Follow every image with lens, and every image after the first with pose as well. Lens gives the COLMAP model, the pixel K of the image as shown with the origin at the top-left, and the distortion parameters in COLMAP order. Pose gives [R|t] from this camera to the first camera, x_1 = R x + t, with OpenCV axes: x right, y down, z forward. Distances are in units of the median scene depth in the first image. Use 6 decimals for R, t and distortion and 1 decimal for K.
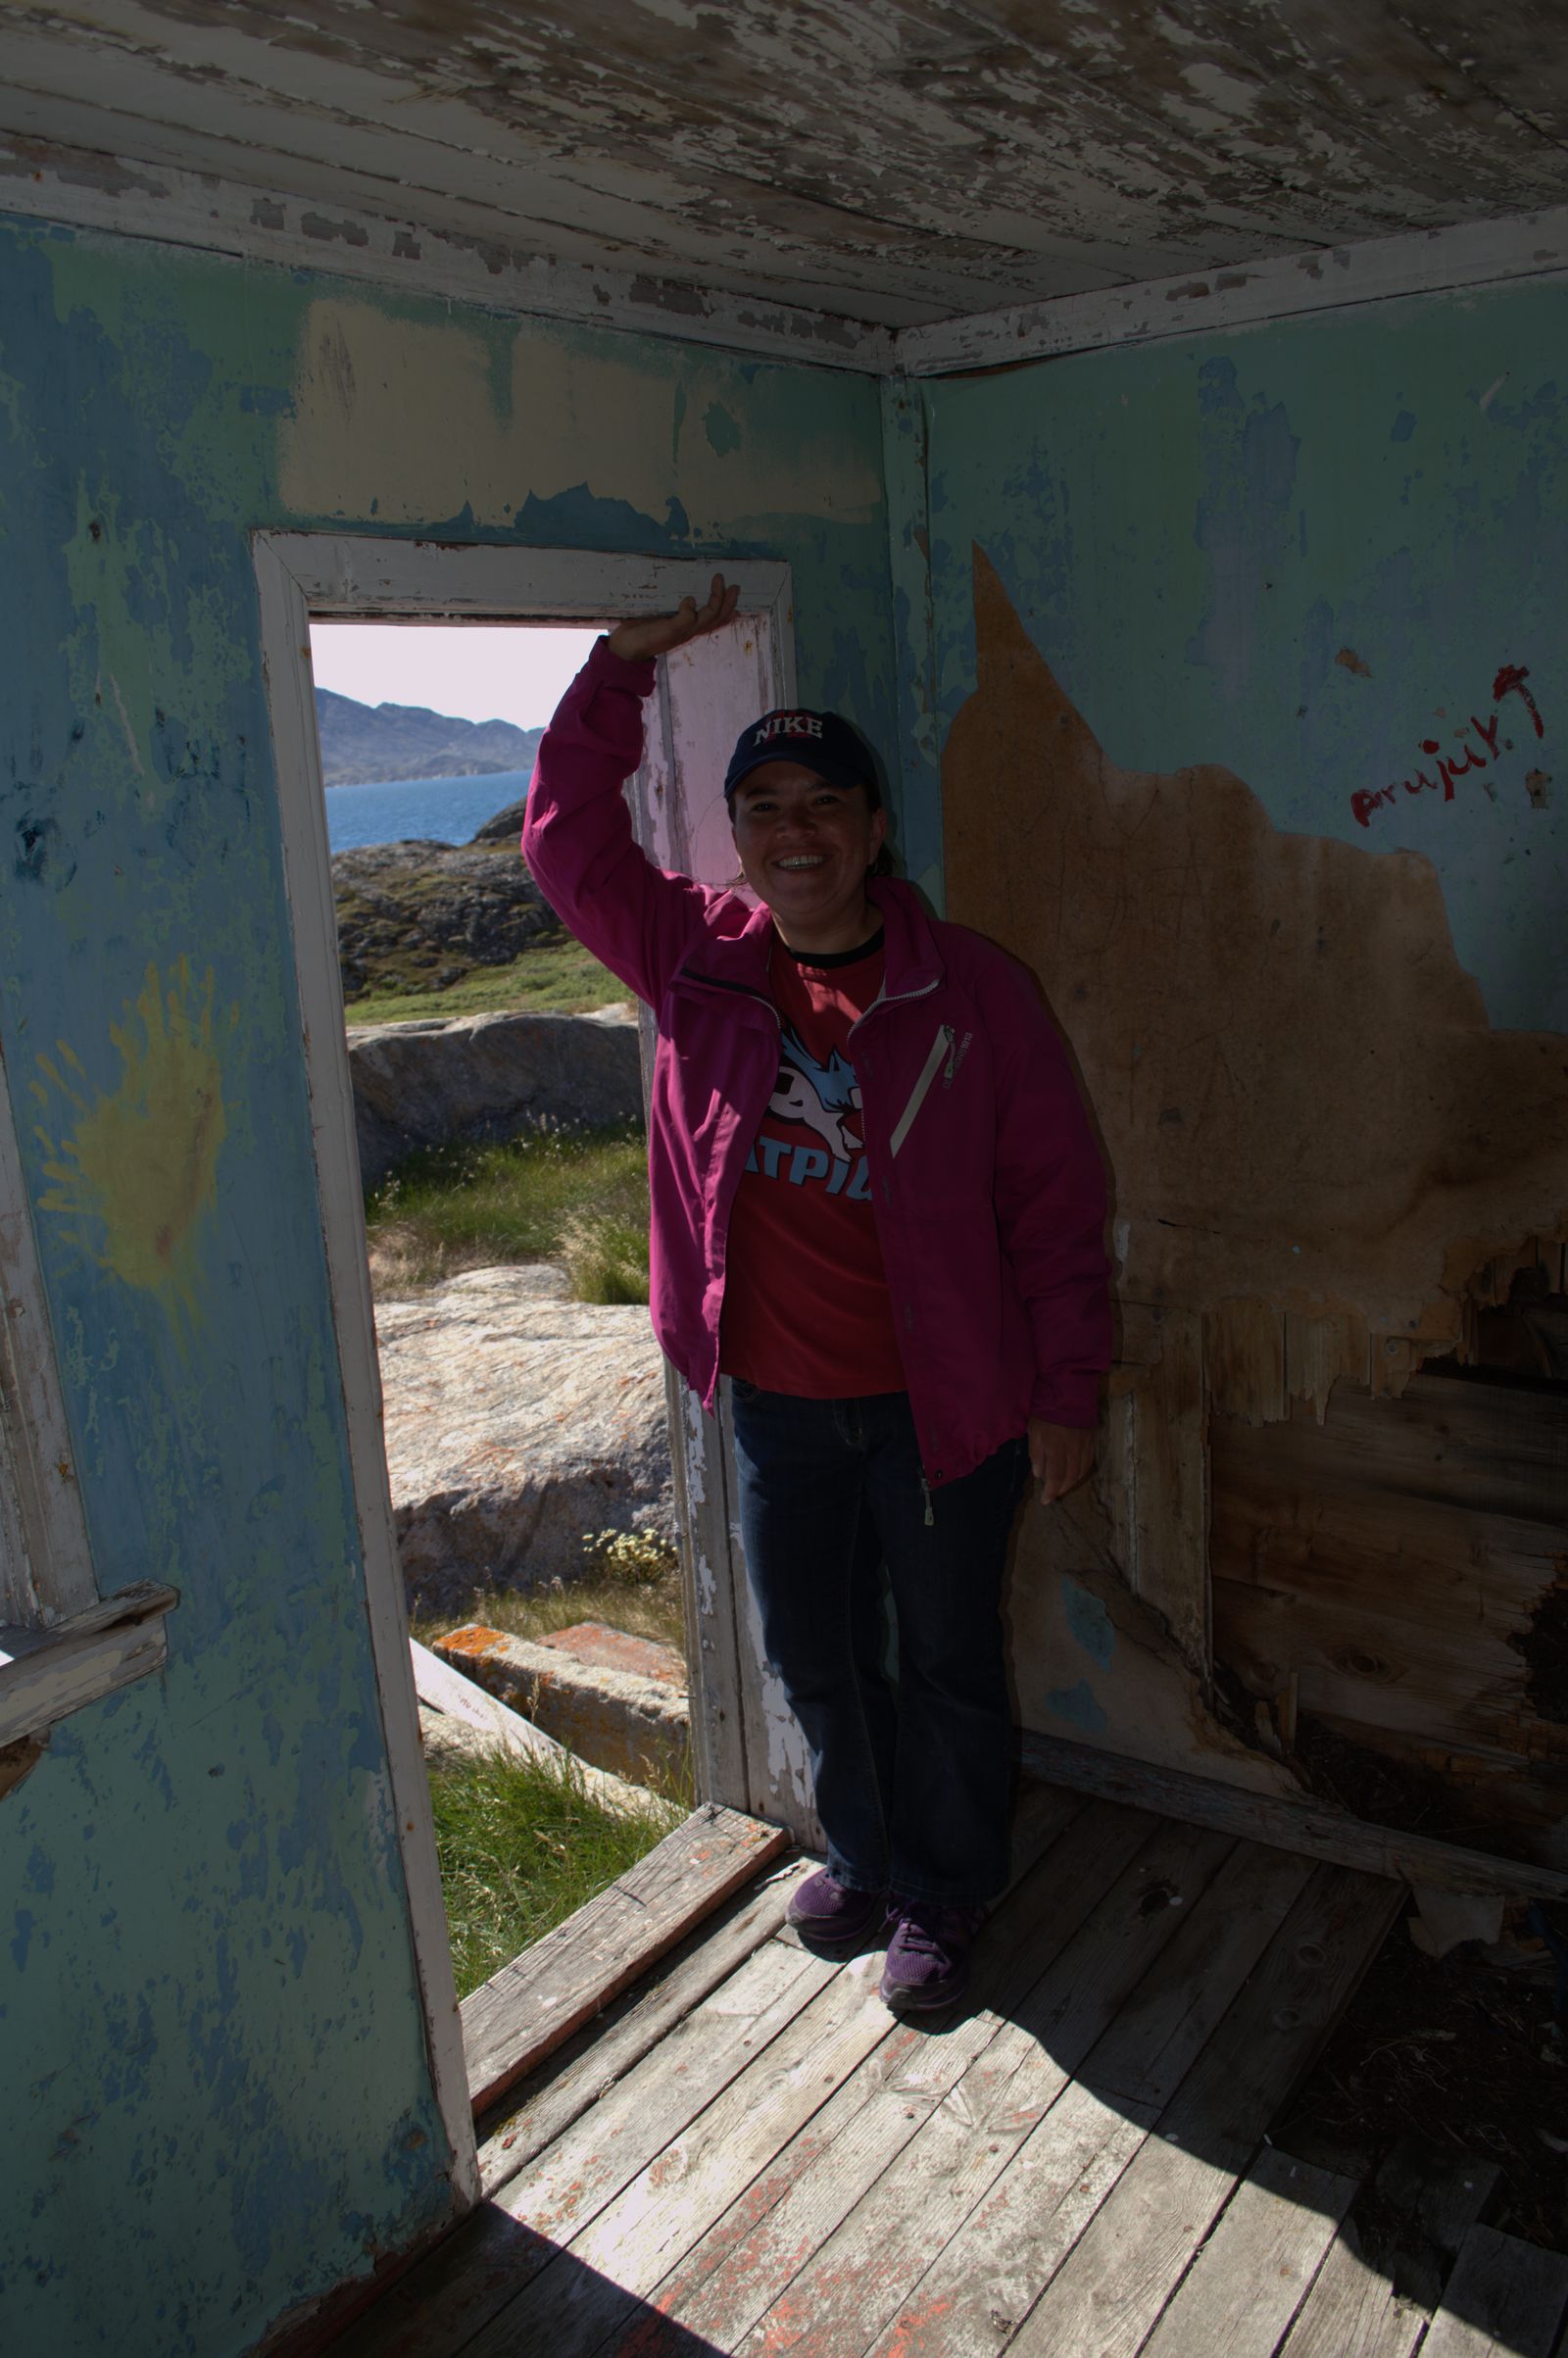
lens RADIAL K [[1870.8, 0, 765.8], [0, 1870.8, 1195.1], [0, 0, 1]] dist [-0.085537, 0.014326]
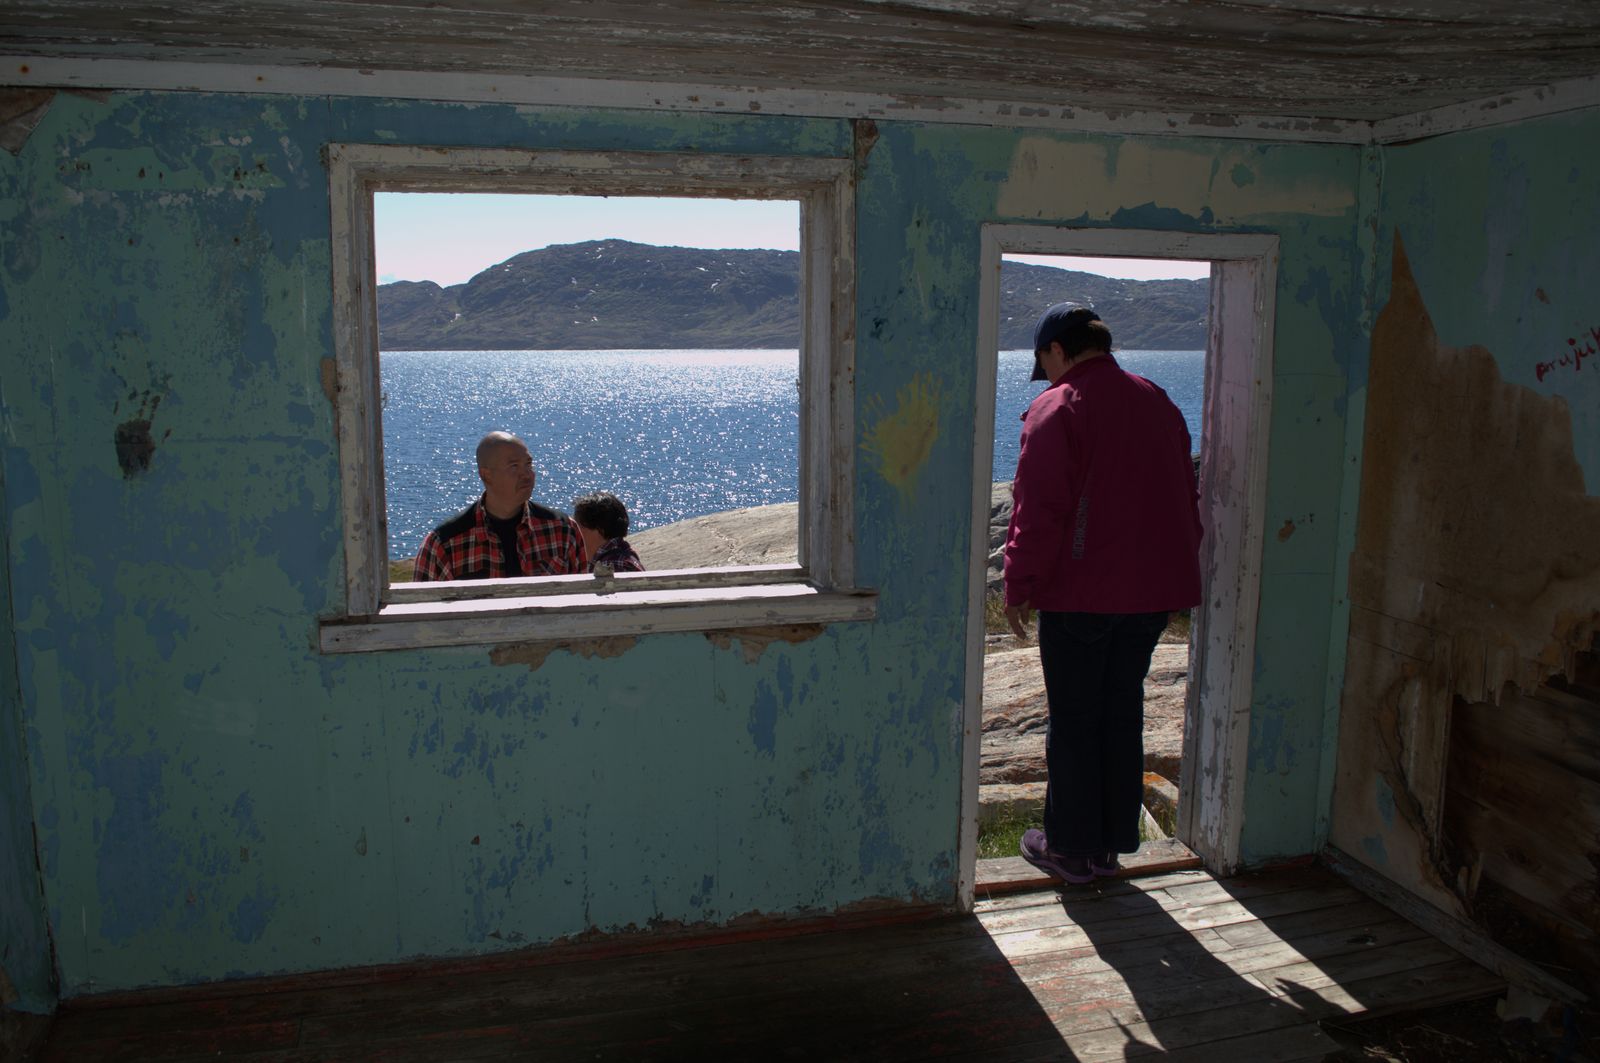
lens RADIAL K [[1269.5, 0, 797.1], [0, 1269.5, 529.6], [0, 0, 1]] dist [-0.085537, 0.014326]
pose [[0.765507, 0.165431, -0.621797, 0.560170], [-0.205301, 0.978669, 0.007628, 0.096617], [0.609795, 0.121816, 0.783142, -0.437971]]
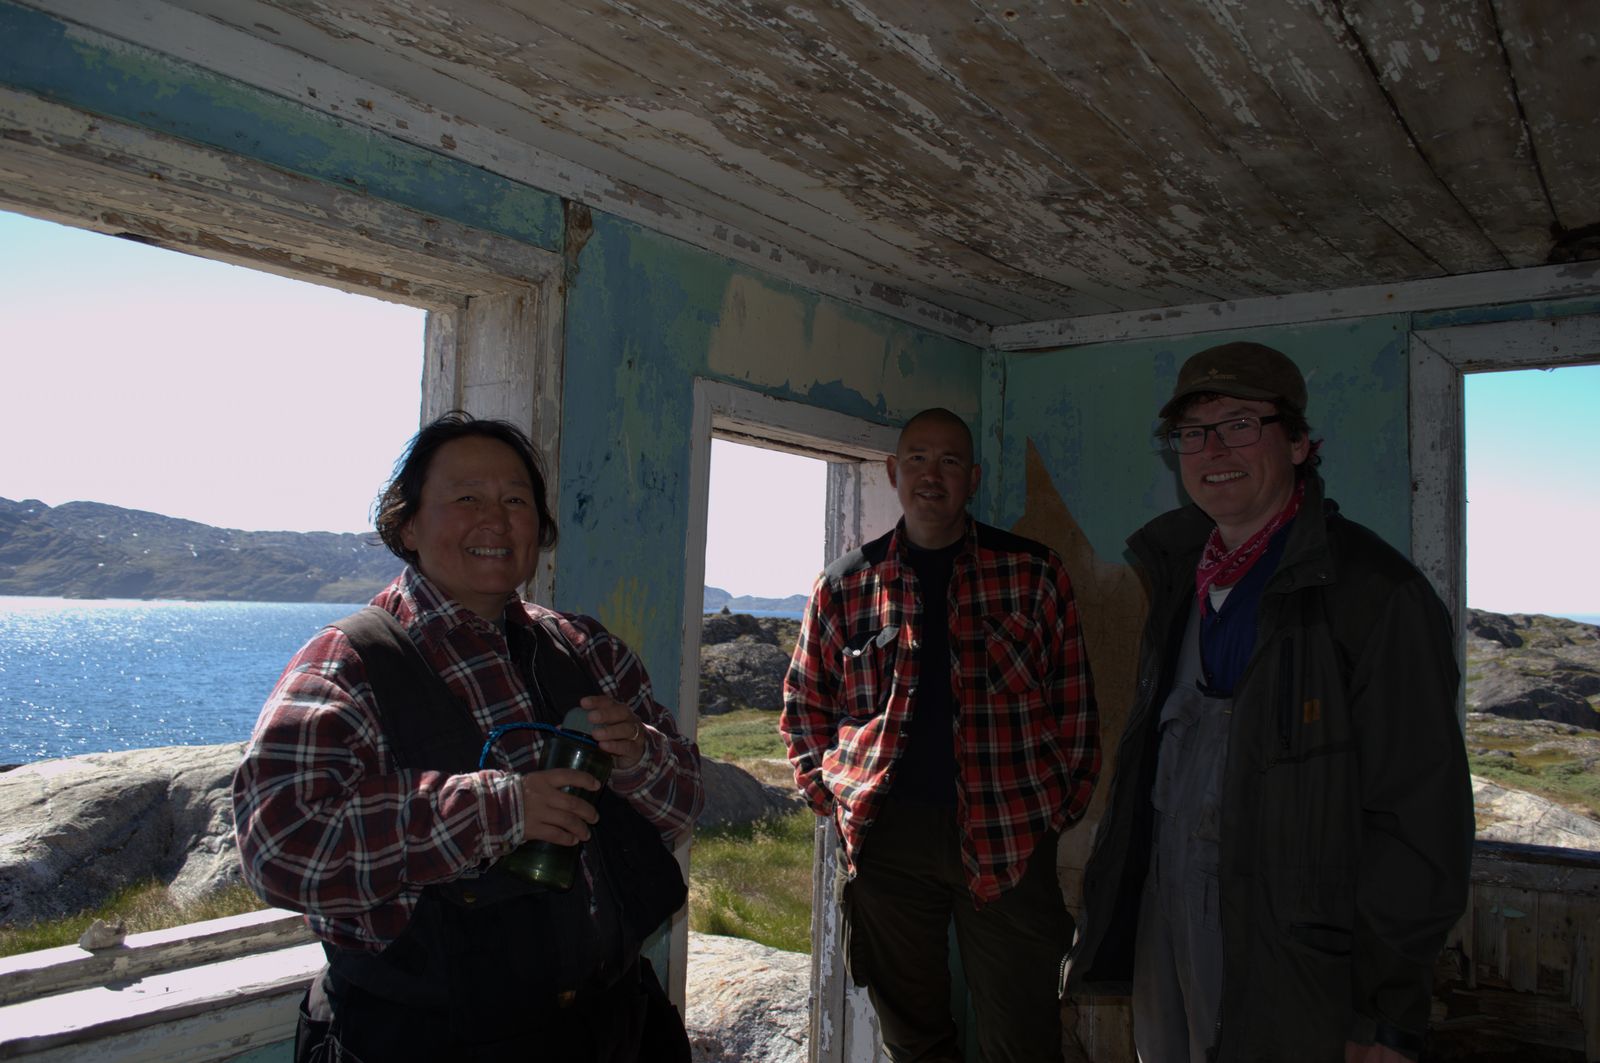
lens RADIAL K [[1269.5, 0, 791.5], [0, 1269.5, 533.4], [0, 0, 1]] dist [-0.085537, 0.014326]
pose [[0.995410, 0.091903, -0.026701, -0.089229], [-0.095695, 0.952276, -0.289849, 0.142472], [-0.001211, 0.291074, 0.956700, -0.202375]]
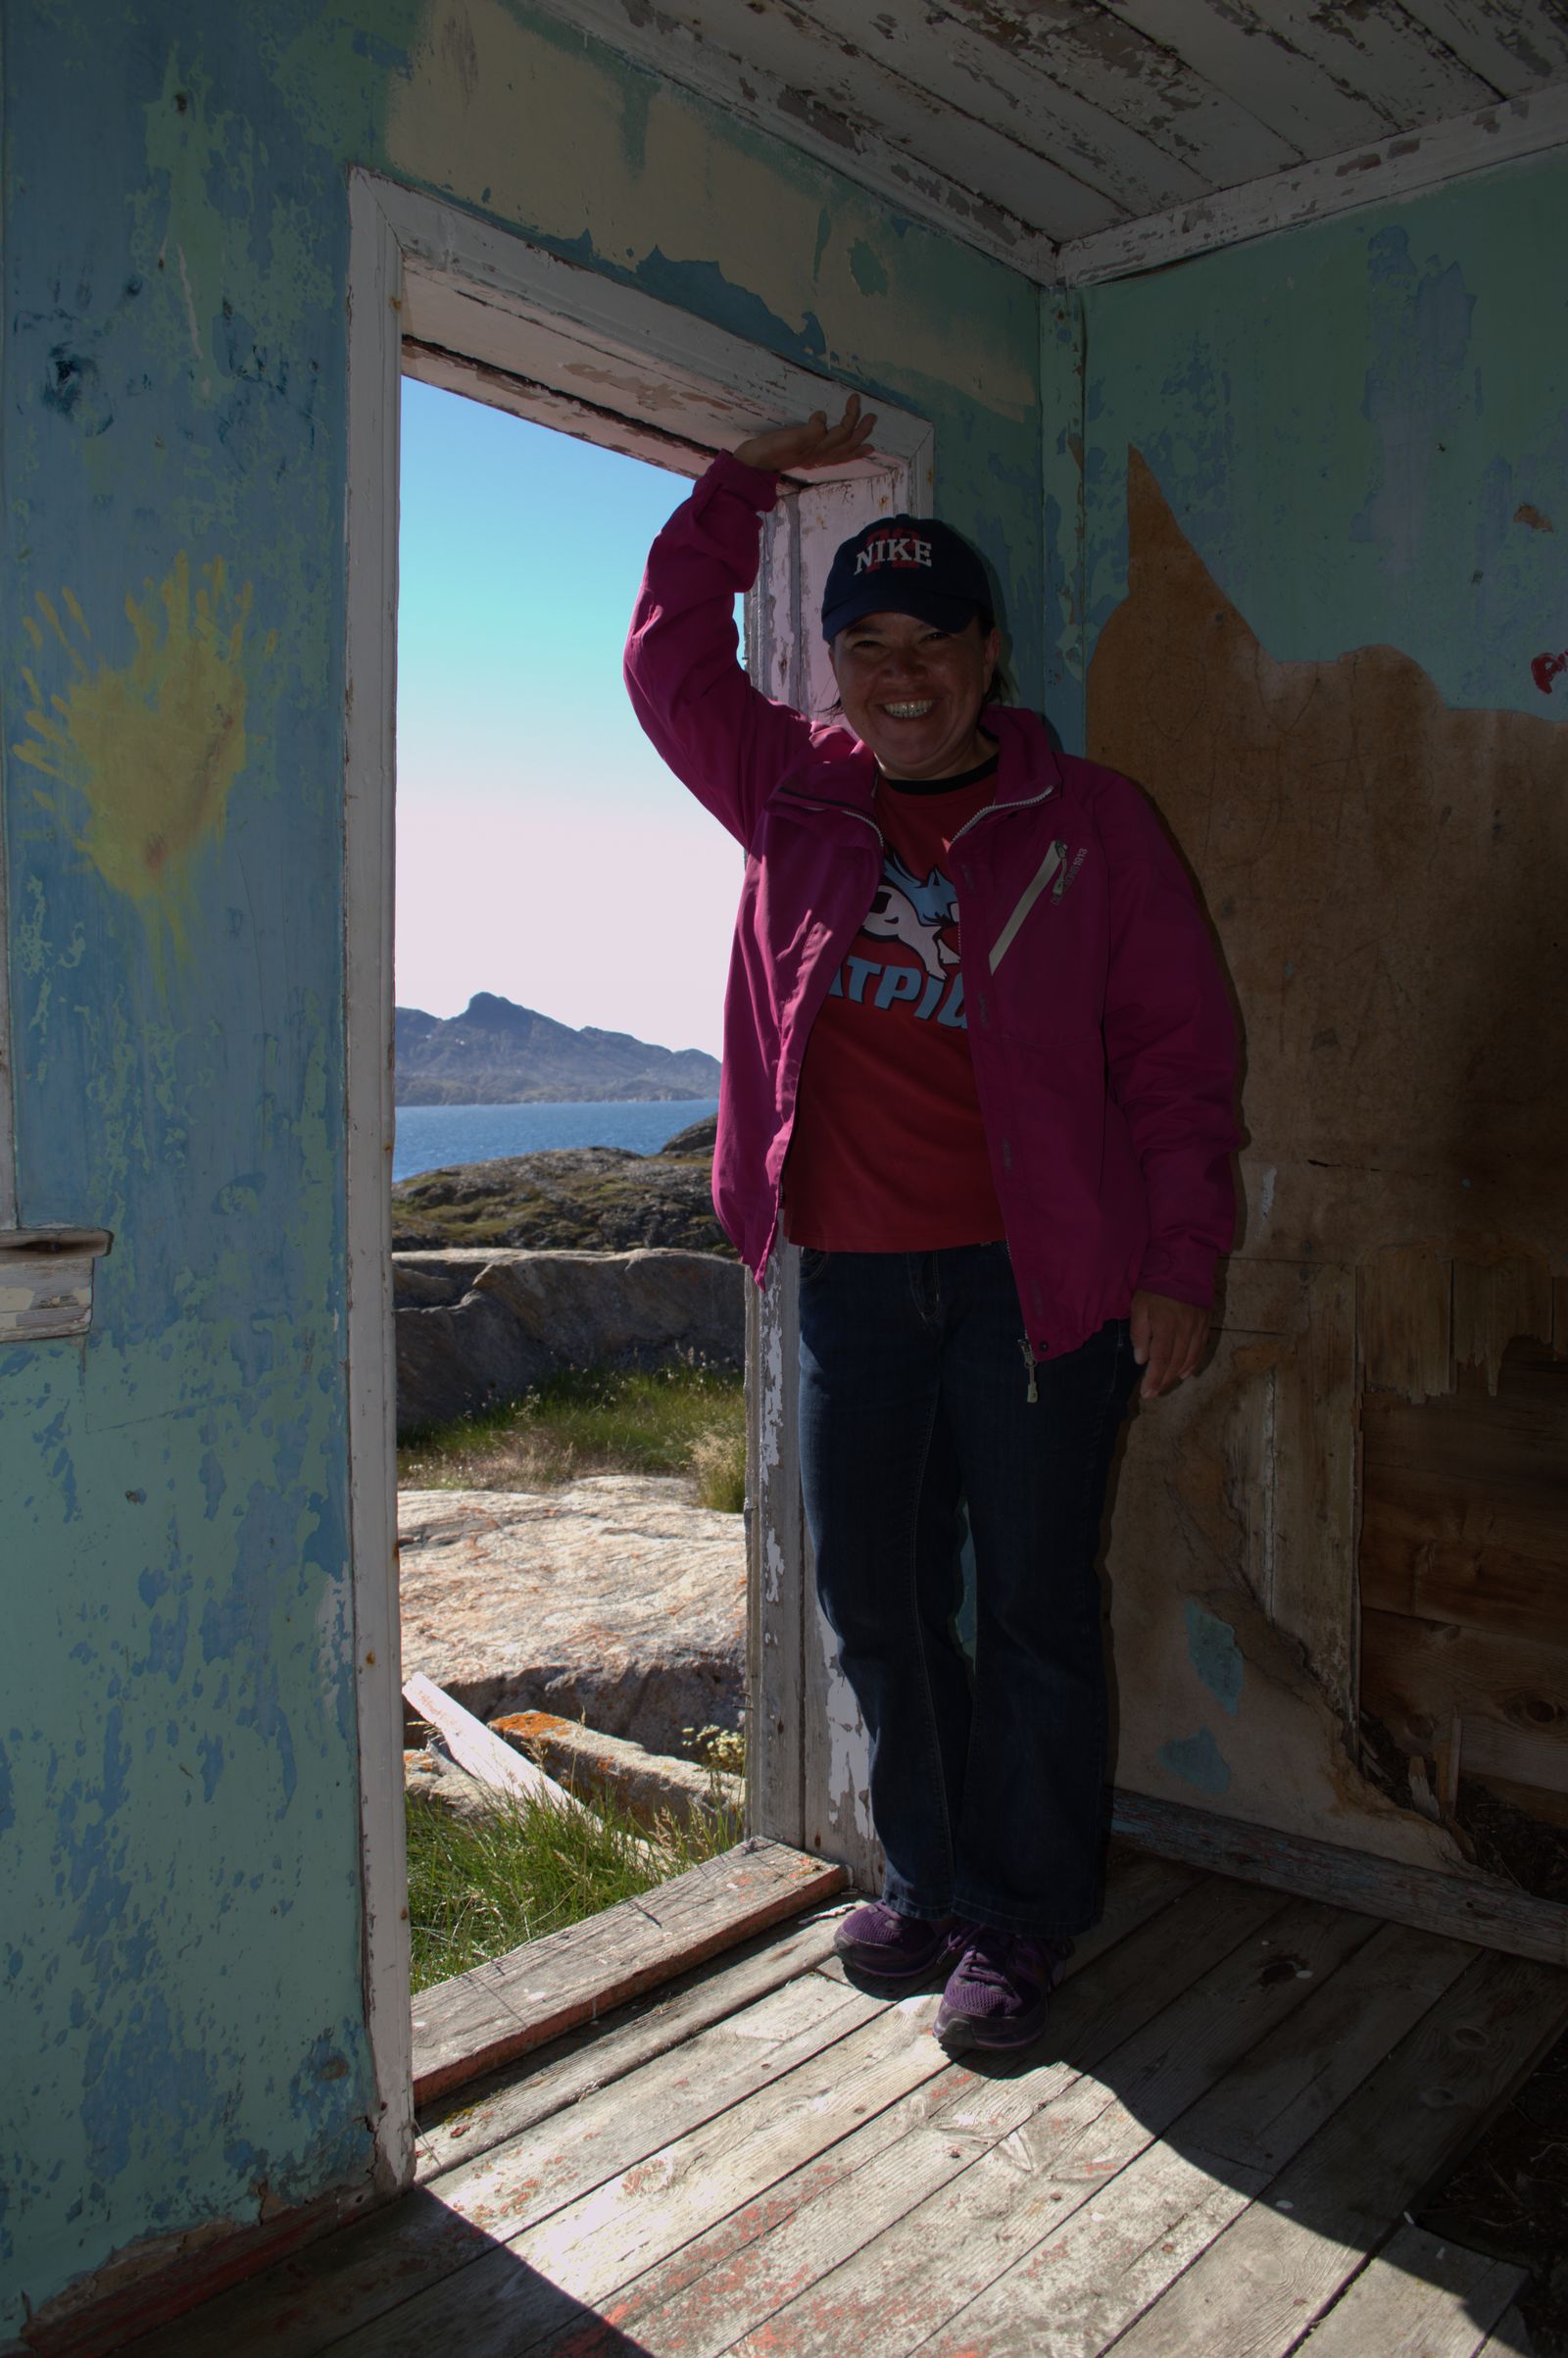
lens RADIAL K [[1870.8, 0, 768.7], [0, 1870.8, 1198.3], [0, 0, 1]] dist [-0.085537, 0.014326]
pose [[0.993460, 0.063706, -0.094753, 0.046472], [-0.079348, 0.981940, -0.171750, 0.233214], [0.082101, 0.178145, 0.980573, 0.133496]]
